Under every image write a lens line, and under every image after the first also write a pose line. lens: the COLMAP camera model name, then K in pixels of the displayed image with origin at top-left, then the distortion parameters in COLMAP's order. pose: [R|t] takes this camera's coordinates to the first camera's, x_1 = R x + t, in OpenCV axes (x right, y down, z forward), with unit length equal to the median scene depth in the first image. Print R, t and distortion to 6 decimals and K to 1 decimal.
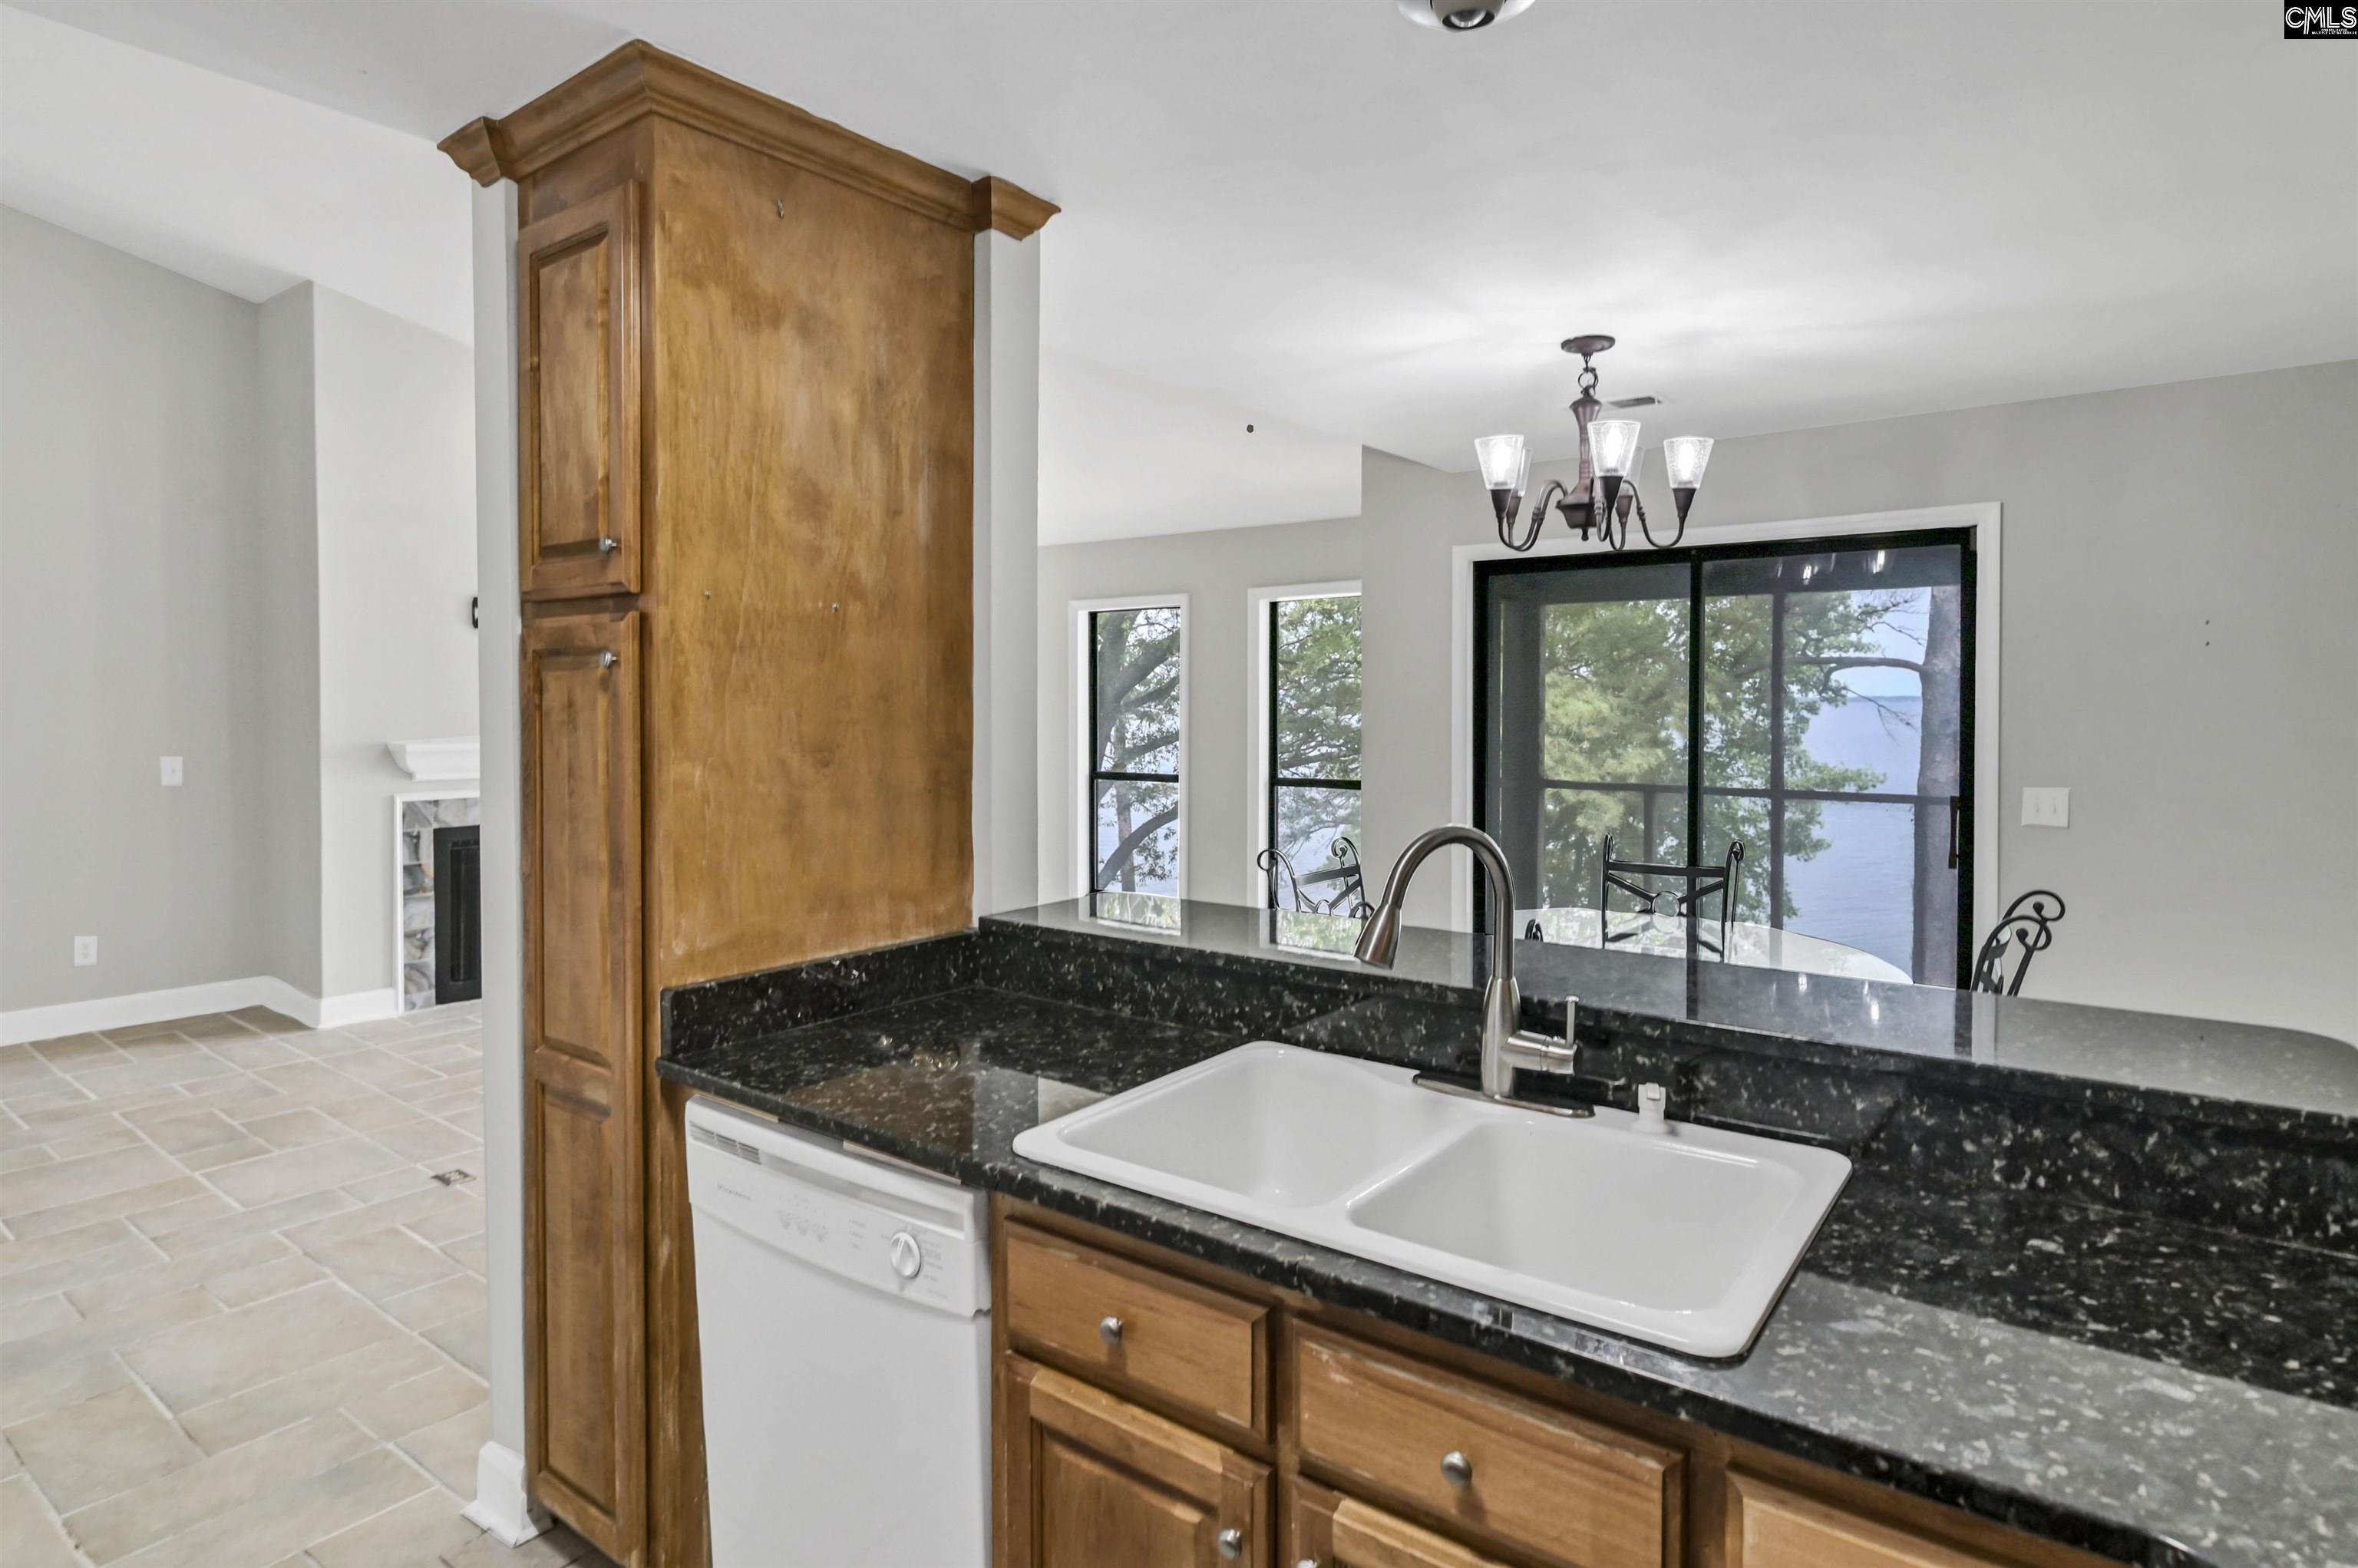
lens RADIAL K [[1280.7, 0, 1160.5], [0, 1280.7, 728.8], [0, 0, 1]] dist [-0.003746, -0.001088]
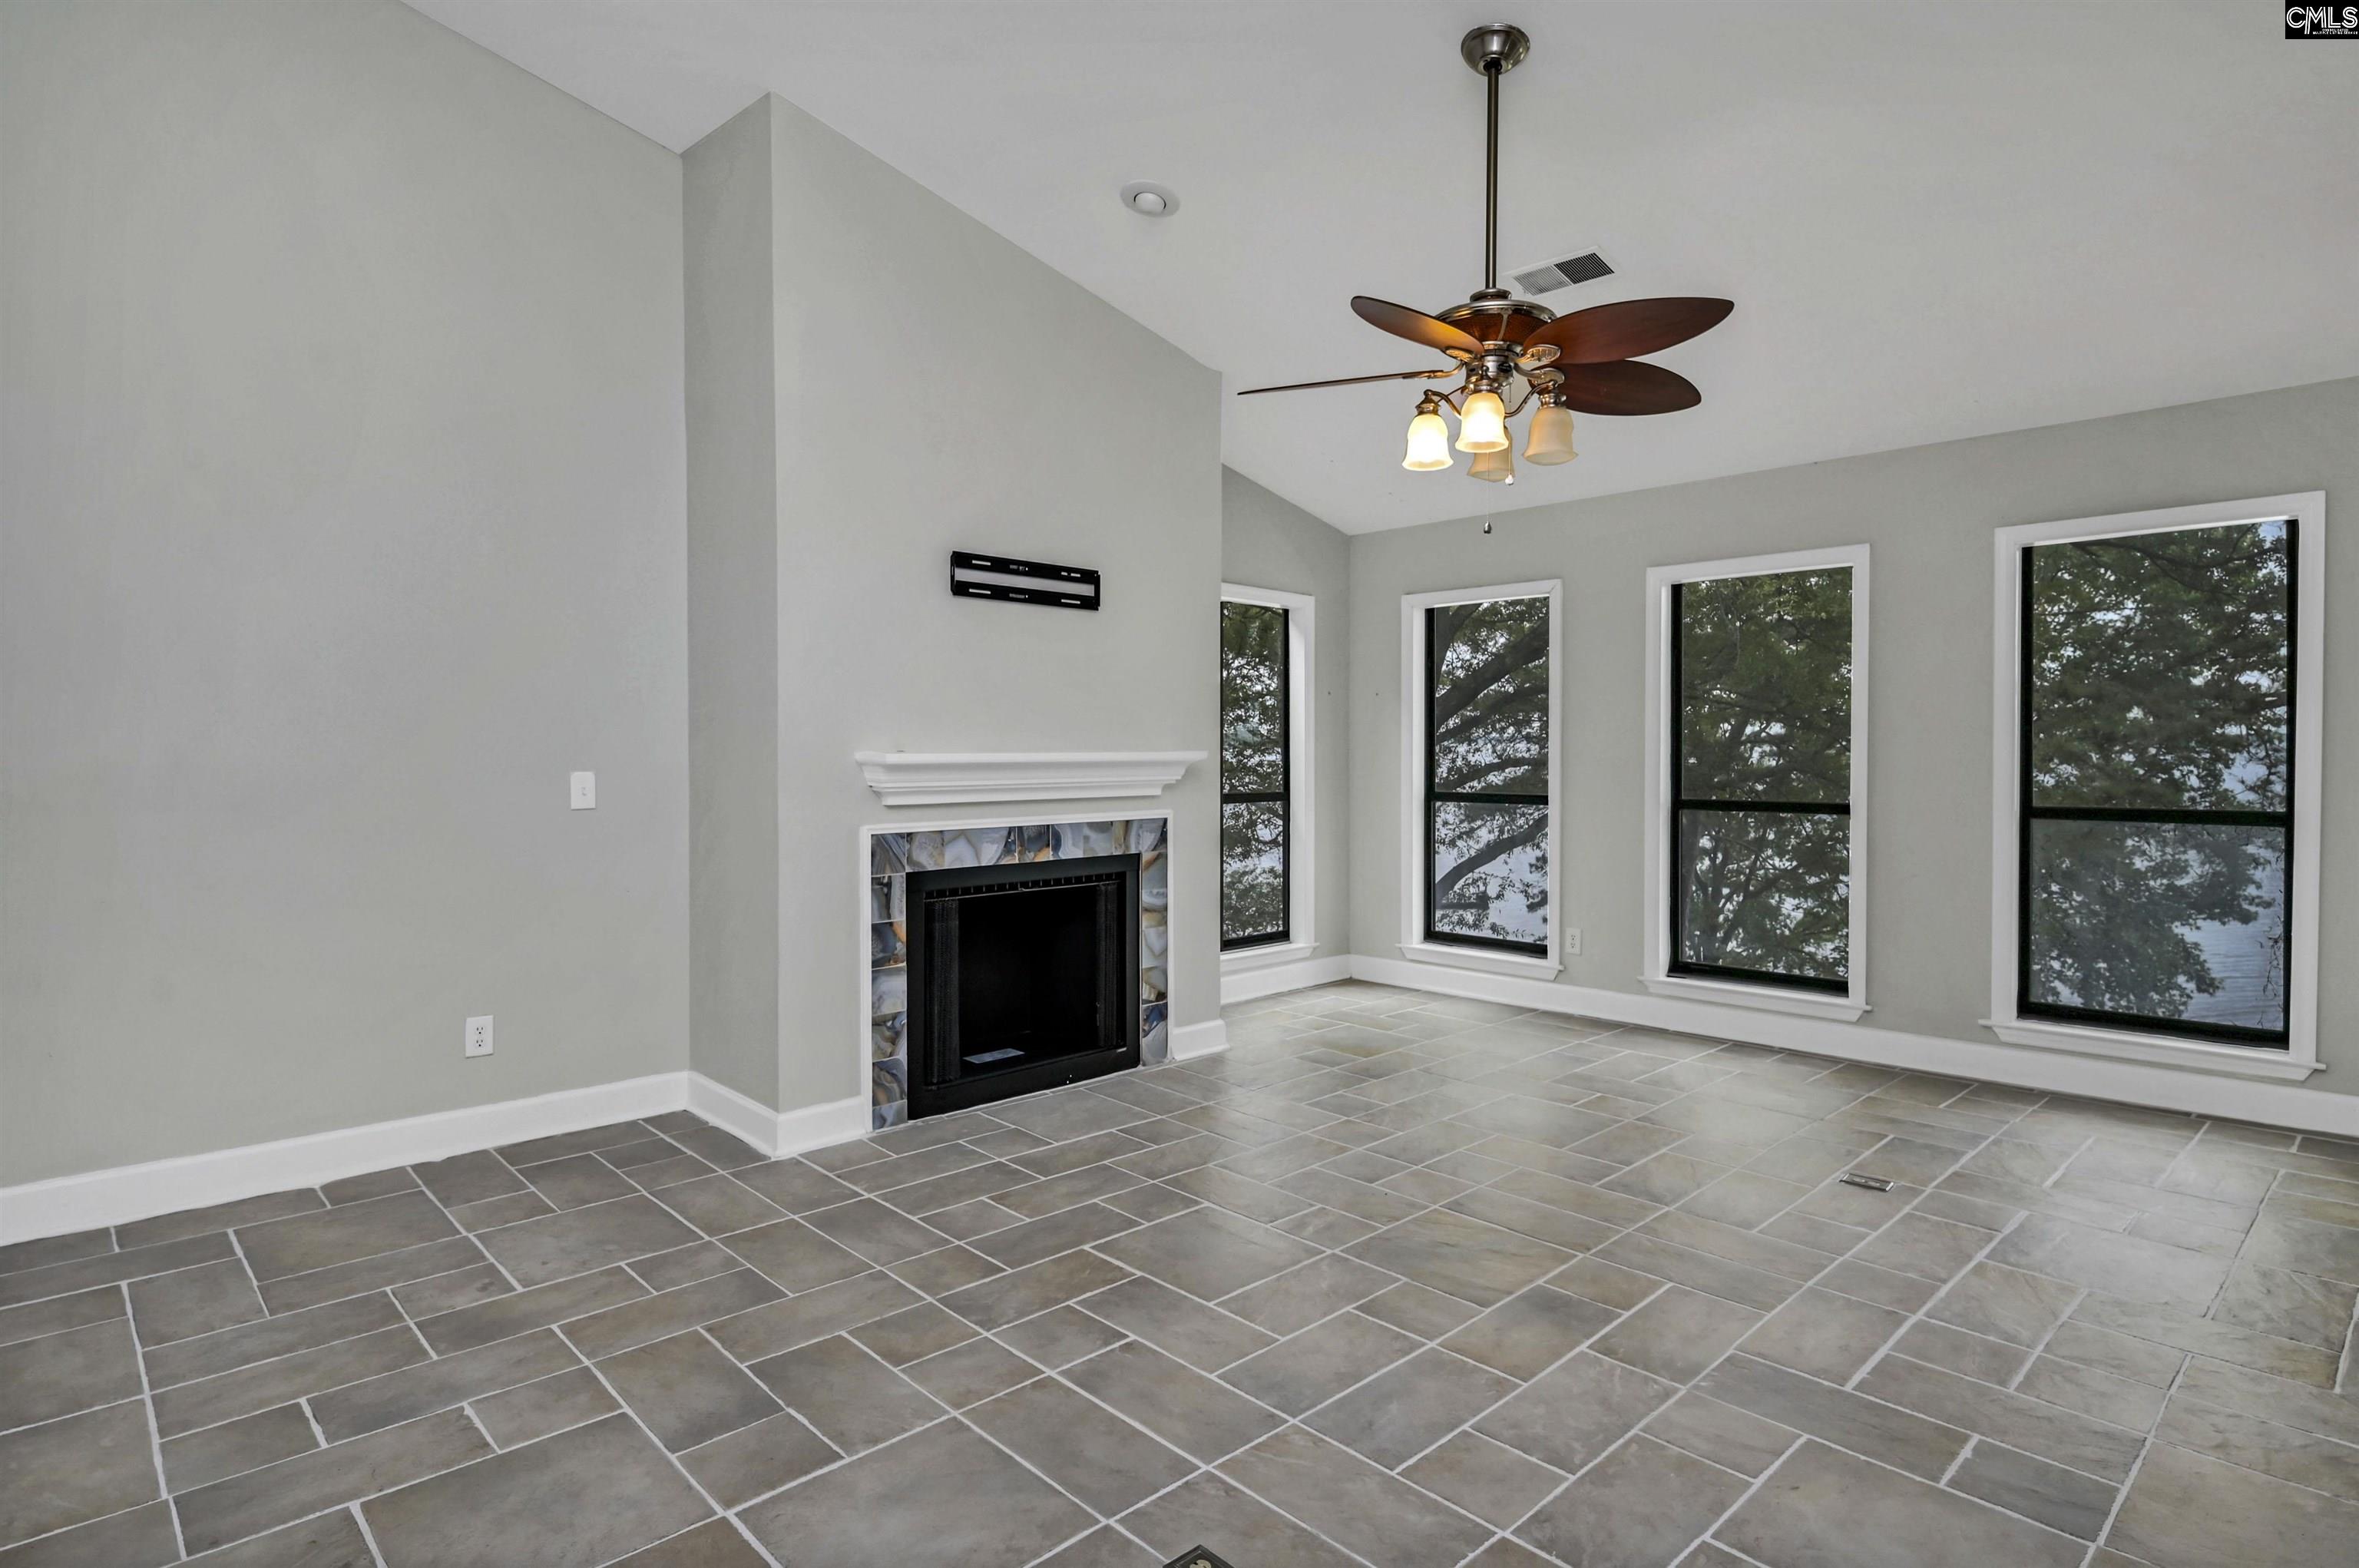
lens RADIAL K [[1239.1, 0, 1134.7], [0, 1239.1, 762.5], [0, 0, 1]] dist [-0.003911, -0.002265]
pose [[0.986985, -0.002362, -0.160795, -0.381572], [0.000496, 0.999932, -0.011644, 0.027515], [0.160812, 0.011413, 0.986919, 0.385138]]
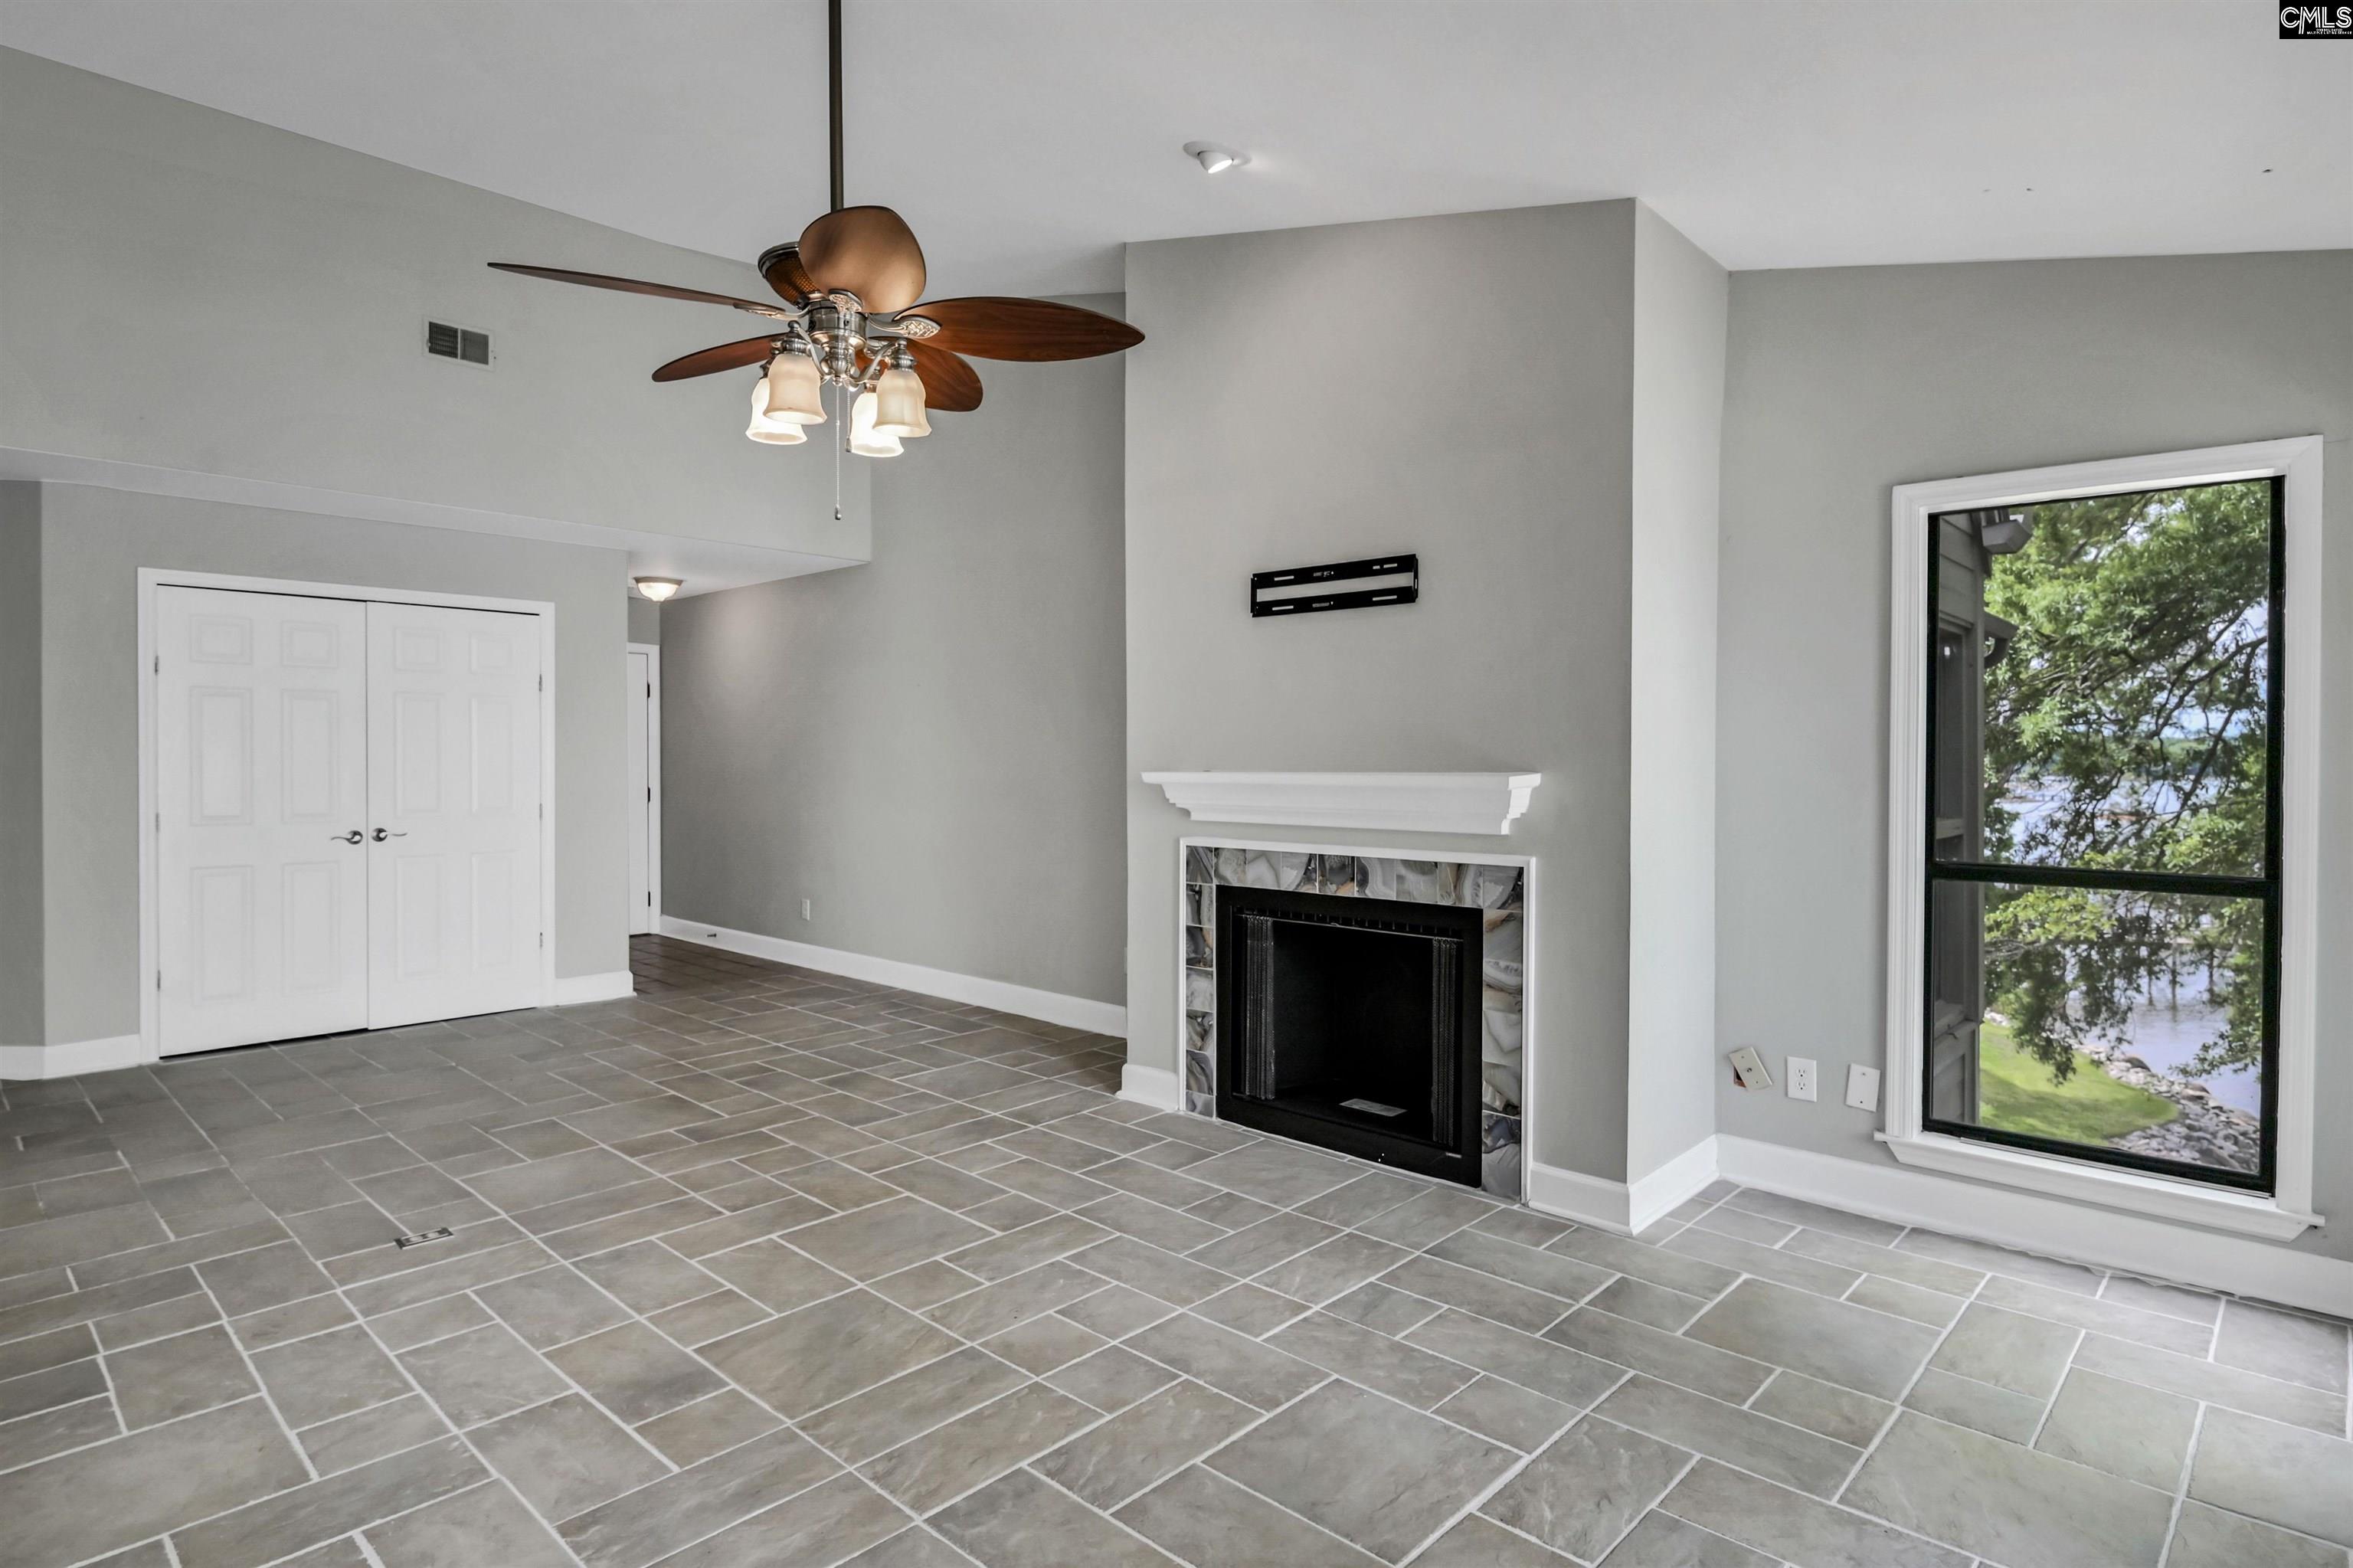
lens RADIAL K [[1217.3, 0, 1183.0], [0, 1217.3, 772.0], [0, 0, 1]] dist [0.002562, -0.001976]
pose [[-0.080051, 0.006927, -0.996767, 0.187900], [-0.025925, 0.999623, 0.009029, 0.004340], [0.996454, 0.026564, -0.079842, 1.200281]]
